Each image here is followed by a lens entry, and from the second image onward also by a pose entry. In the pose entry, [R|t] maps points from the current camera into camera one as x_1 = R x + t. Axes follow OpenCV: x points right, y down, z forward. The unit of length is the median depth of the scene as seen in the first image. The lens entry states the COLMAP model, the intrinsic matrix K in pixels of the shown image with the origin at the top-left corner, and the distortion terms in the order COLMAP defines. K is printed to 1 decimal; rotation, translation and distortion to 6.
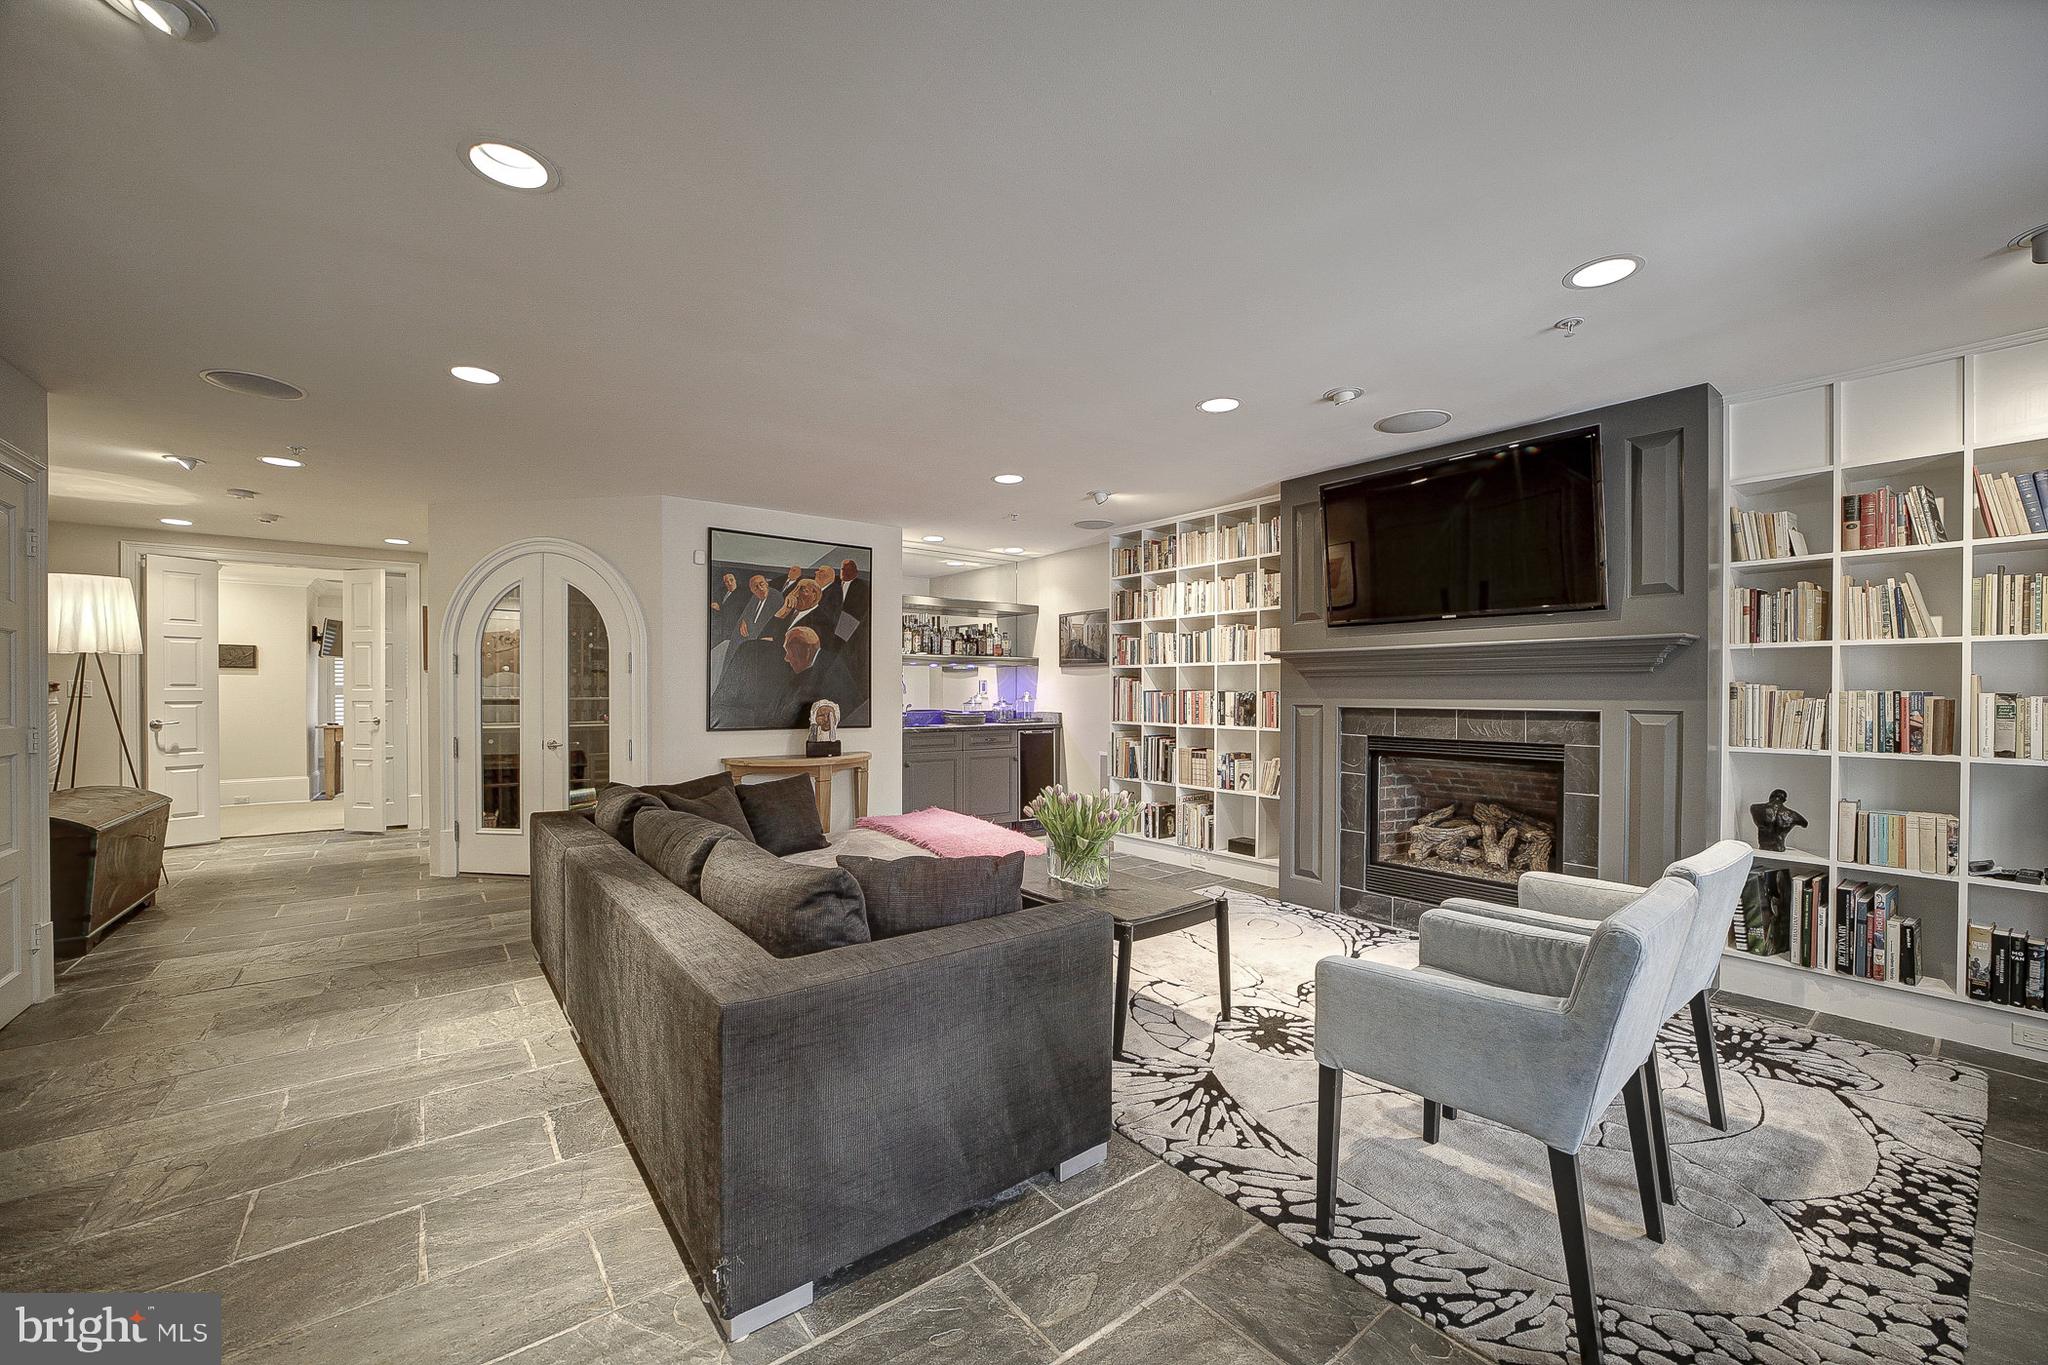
lens RADIAL K [[821.0, 0, 1049.5], [0, 821.0, 687.5], [0, 0, 1]] dist [-0.038118, 0.008937]
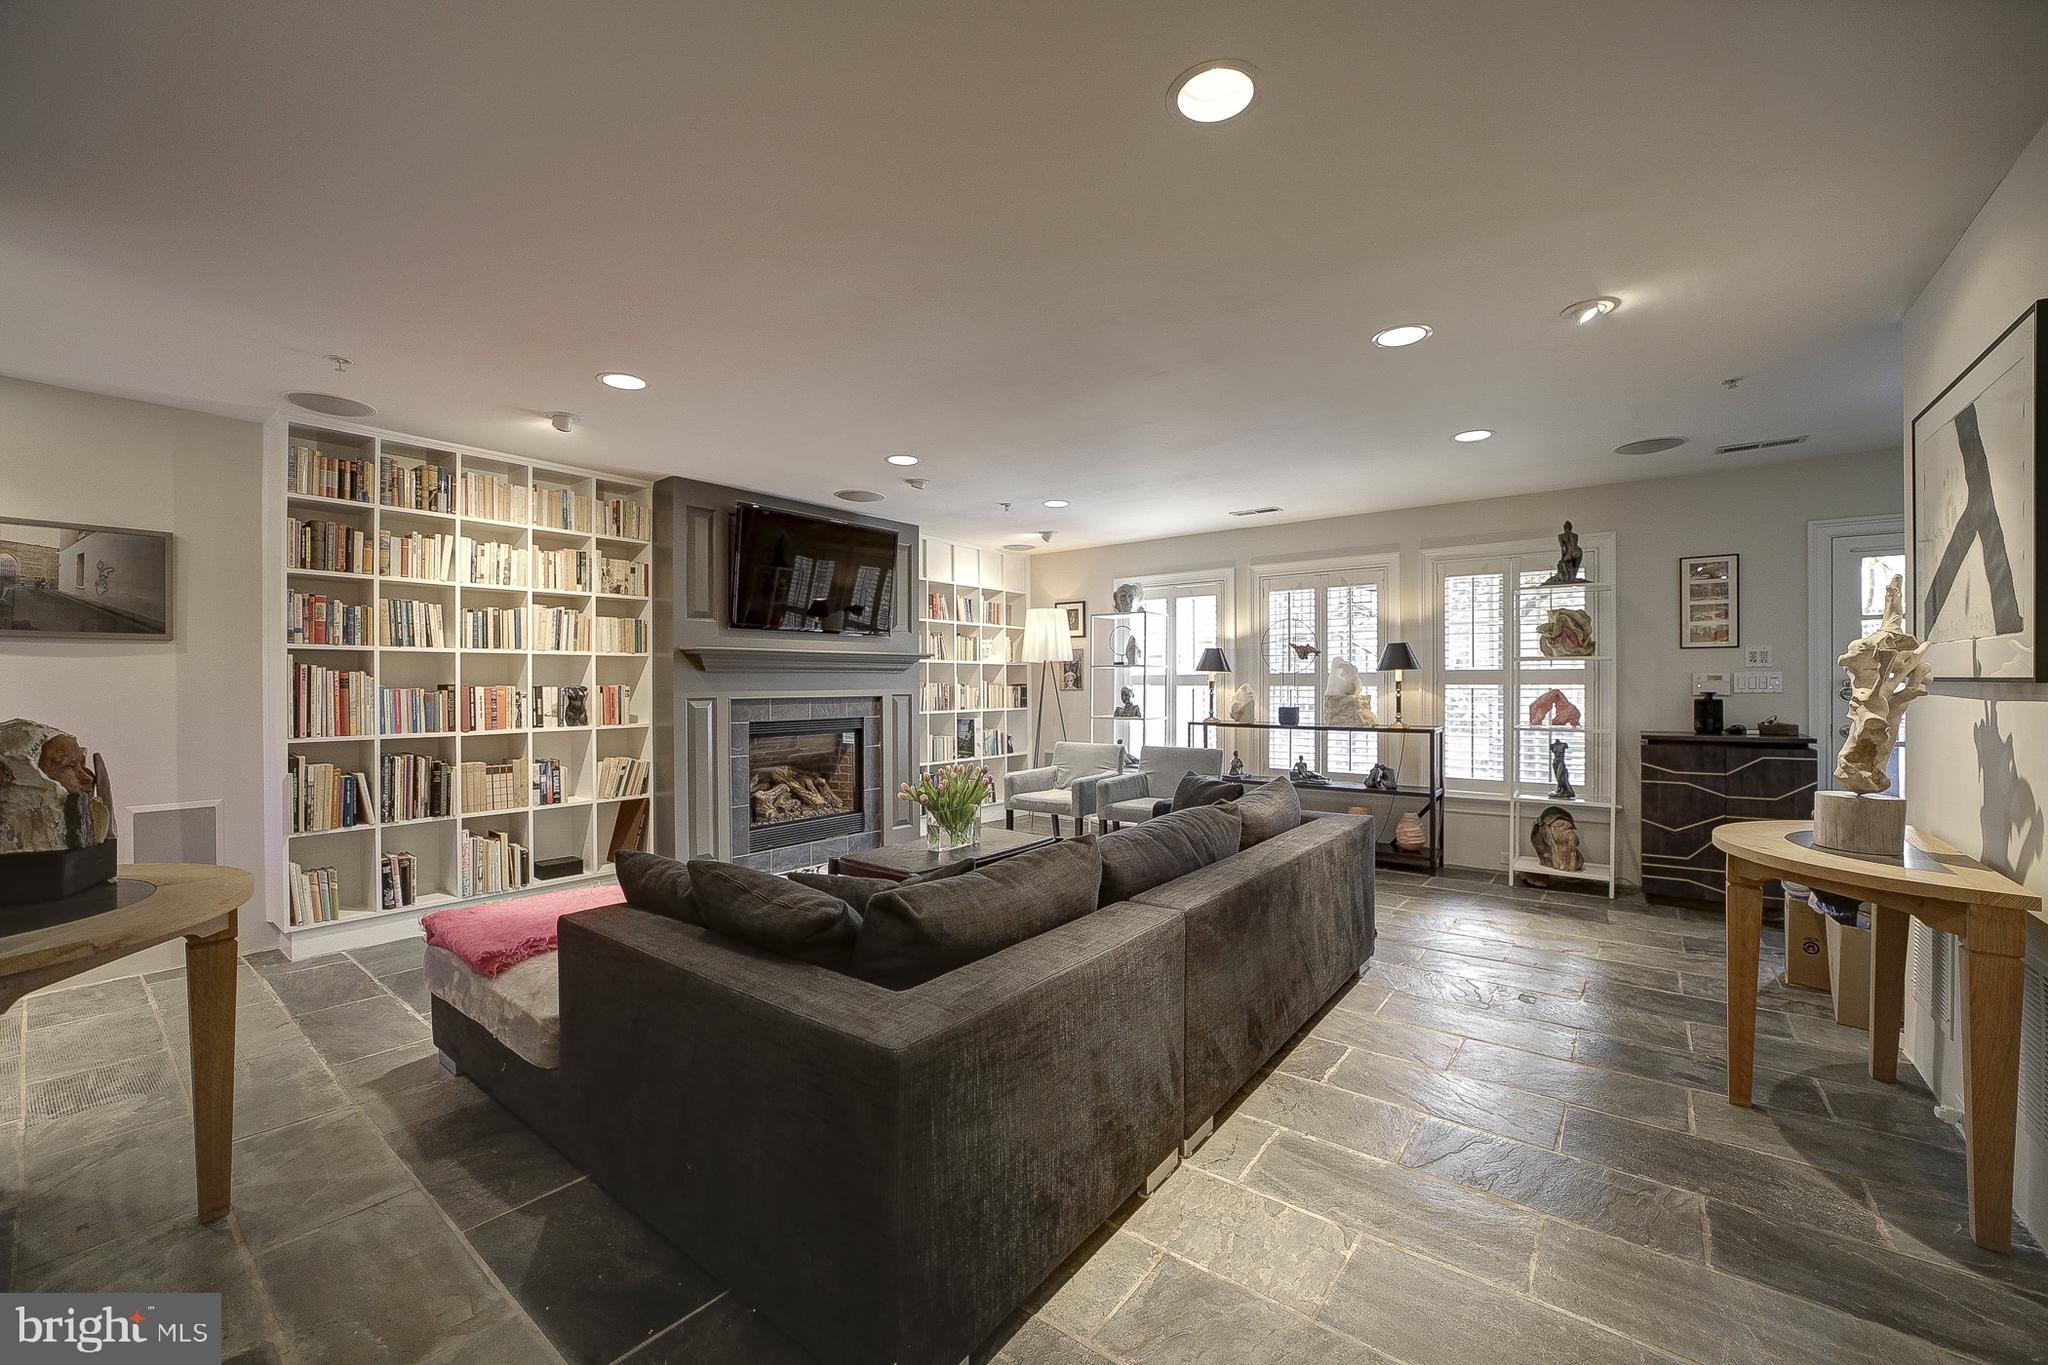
lens RADIAL K [[821.0, 0, 1049.5], [0, 821.0, 687.5], [0, 0, 1]] dist [-0.038118, 0.008937]
pose [[-0.250137, 0.000468, 0.968210, -0.684790], [0.004571, 0.999989, 0.000698, 0.007844], [-0.968200, 0.004600, -0.250136, 0.694464]]
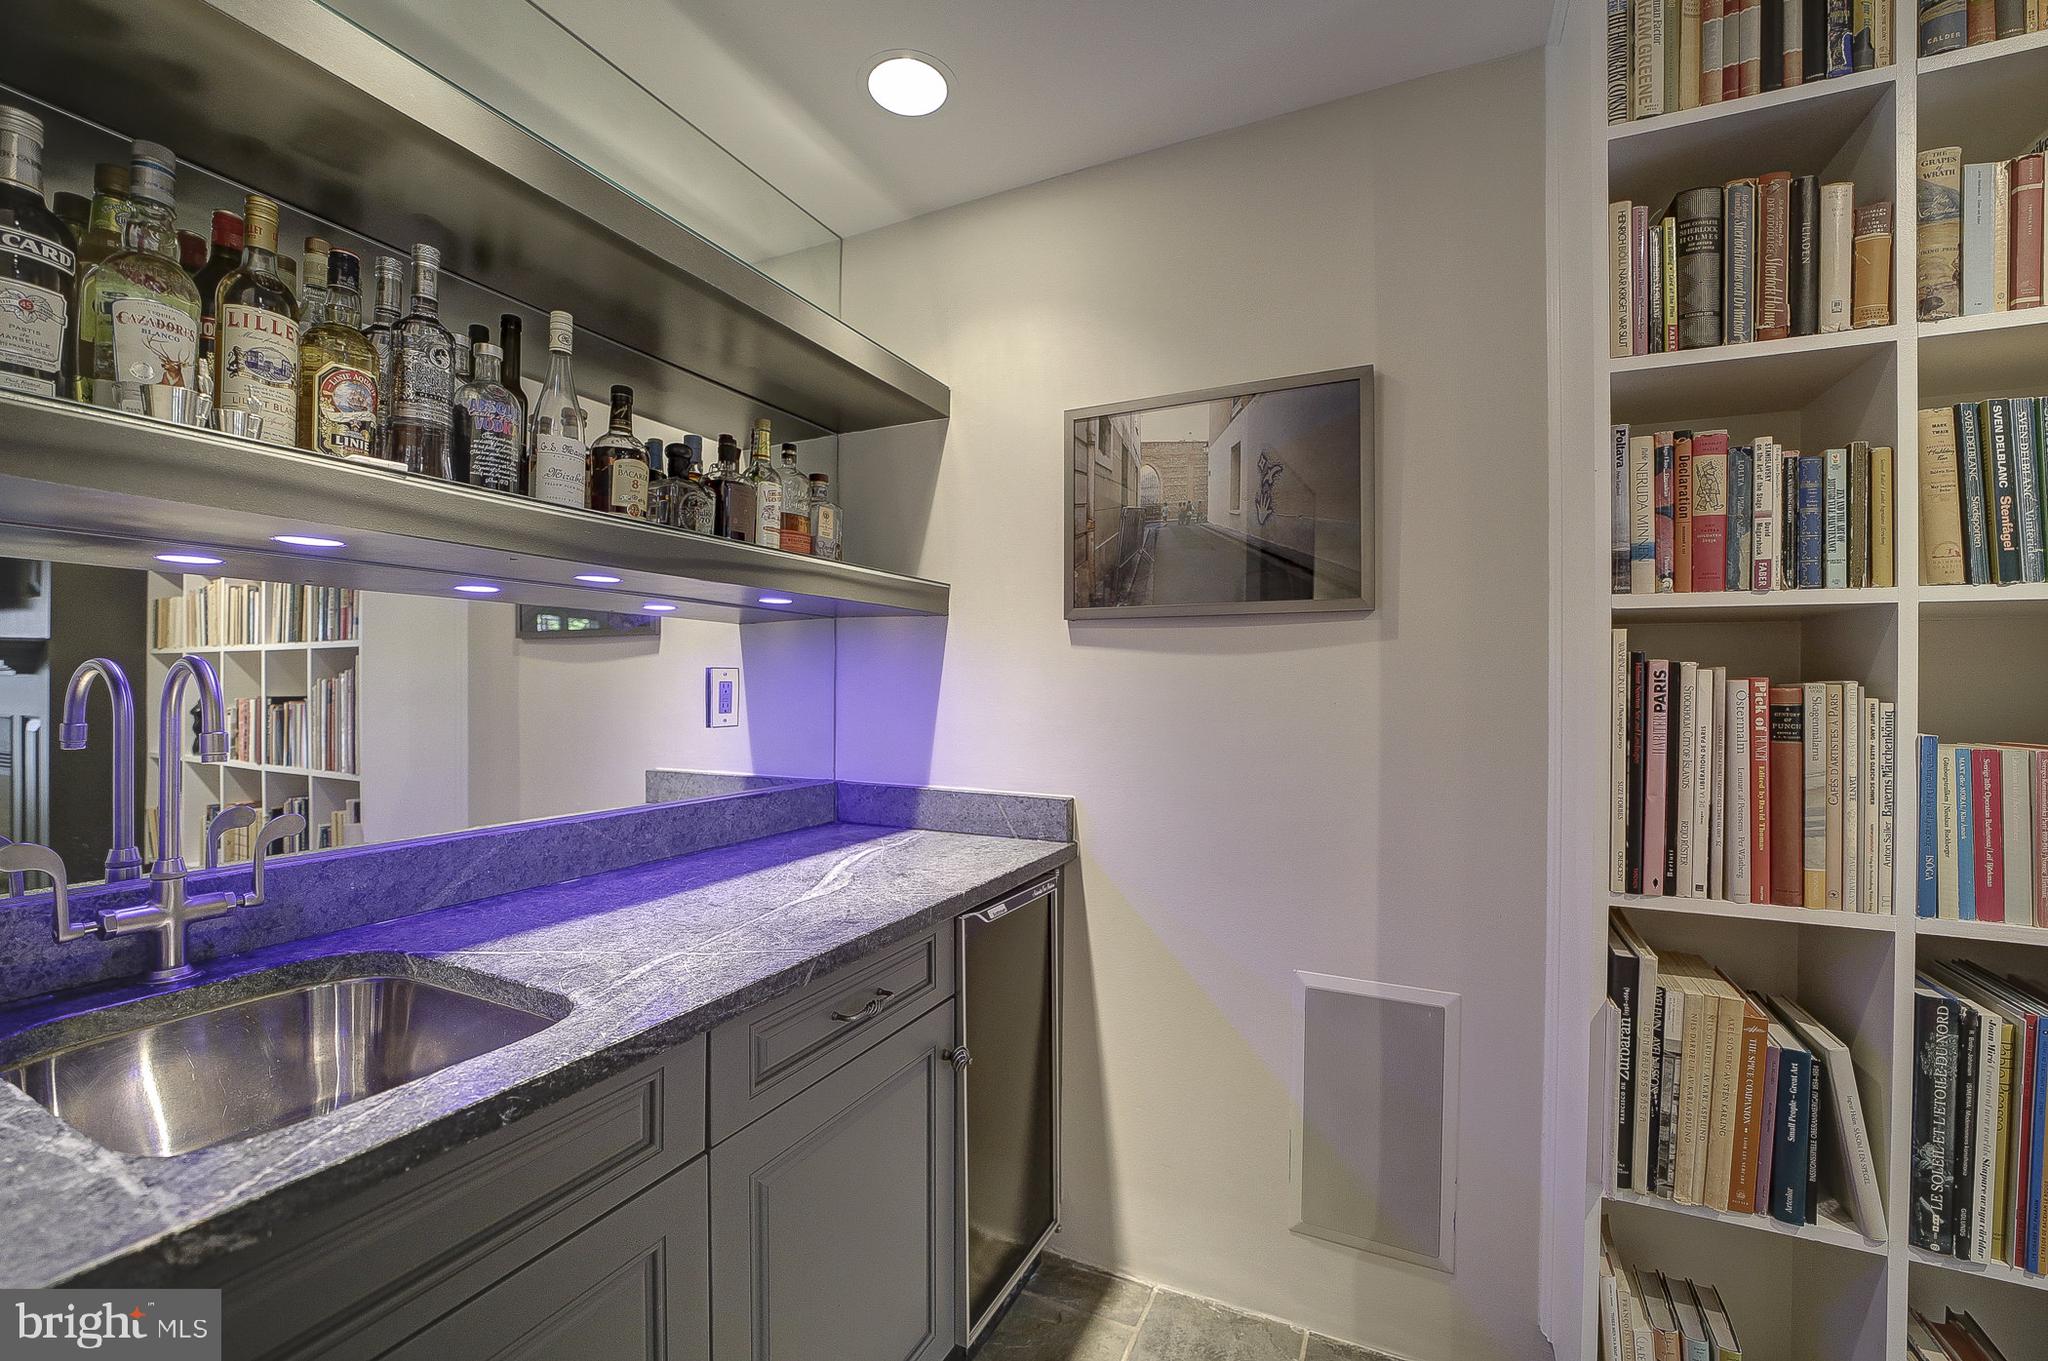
lens RADIAL K [[821.0, 0, 1049.5], [0, 821.0, 685.5], [0, 0, 1]] dist [-0.038118, 0.008937]
pose [[0.899114, 0.007679, 0.437647, -0.134226], [-0.007686, 0.999969, -0.001754, -0.005012], [-0.437647, -0.001787, 0.899145, 1.001541]]
